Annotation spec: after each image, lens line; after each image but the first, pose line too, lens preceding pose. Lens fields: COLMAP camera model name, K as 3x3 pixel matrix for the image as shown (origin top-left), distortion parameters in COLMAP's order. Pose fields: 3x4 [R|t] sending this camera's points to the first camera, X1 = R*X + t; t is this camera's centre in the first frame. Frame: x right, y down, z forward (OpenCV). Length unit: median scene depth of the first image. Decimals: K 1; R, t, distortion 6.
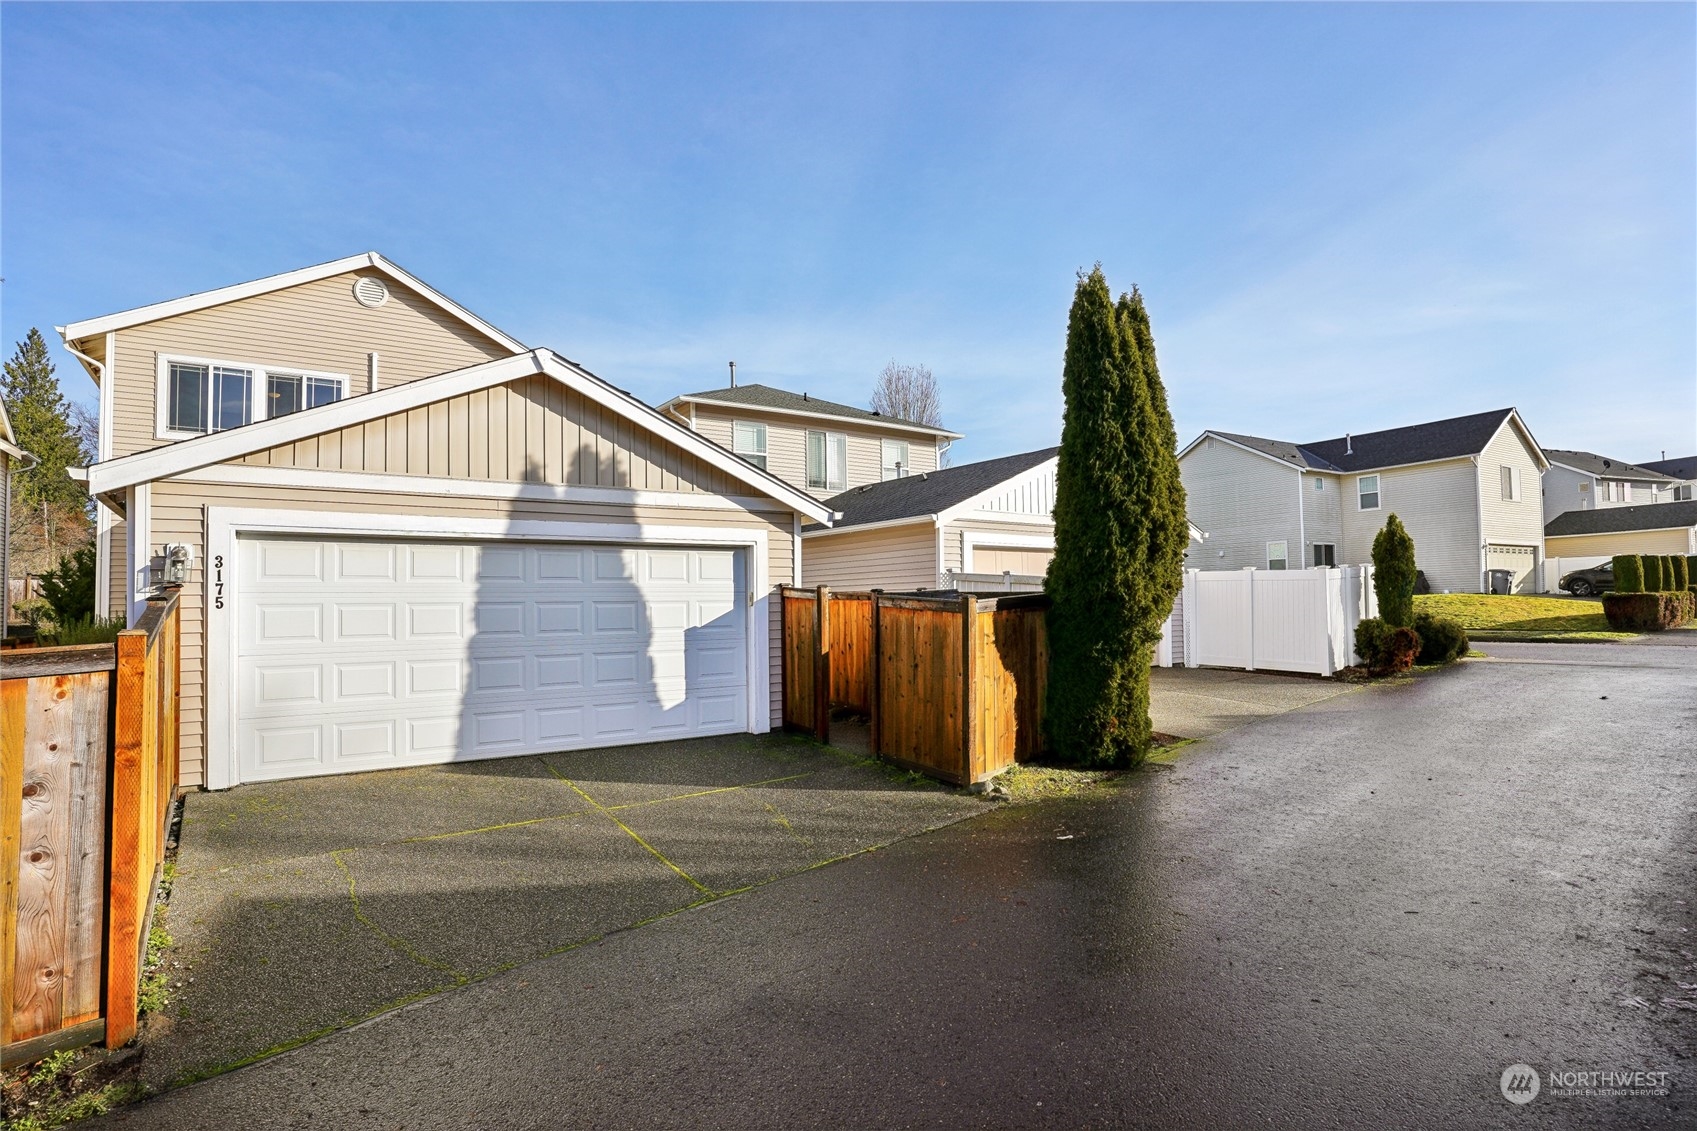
lens RADIAL K [[828.3, 0, 848.8], [0, 828.3, 567.2], [0, 0, 1]] dist [-0.031758, 0.000174]
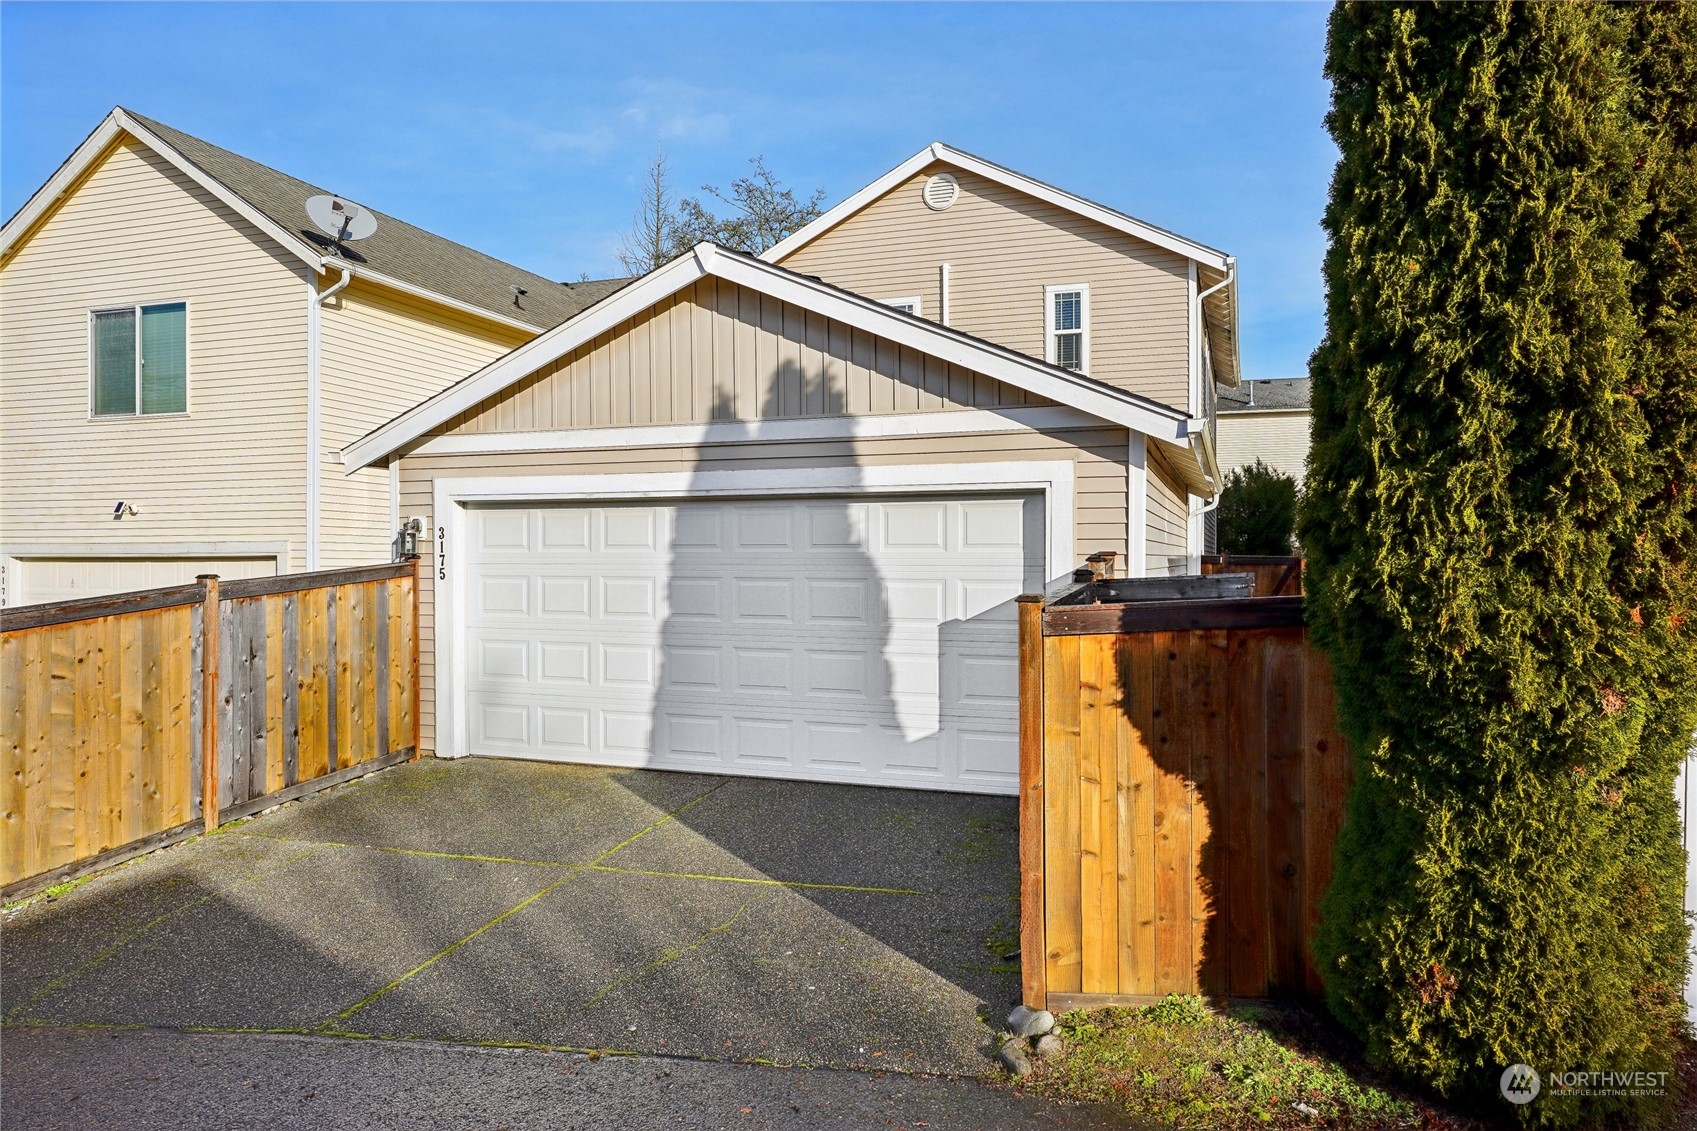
lens RADIAL K [[1077.4, 0, 845.2], [0, 1077.4, 556.9], [0, 0, 1]] dist [0.007459, 0.007339]
pose [[0.601508, 0.012724, -0.798765, 0.498021], [0.024964, 0.999085, 0.034714, -0.008983], [0.798477, -0.040821, 0.600640, 0.502460]]
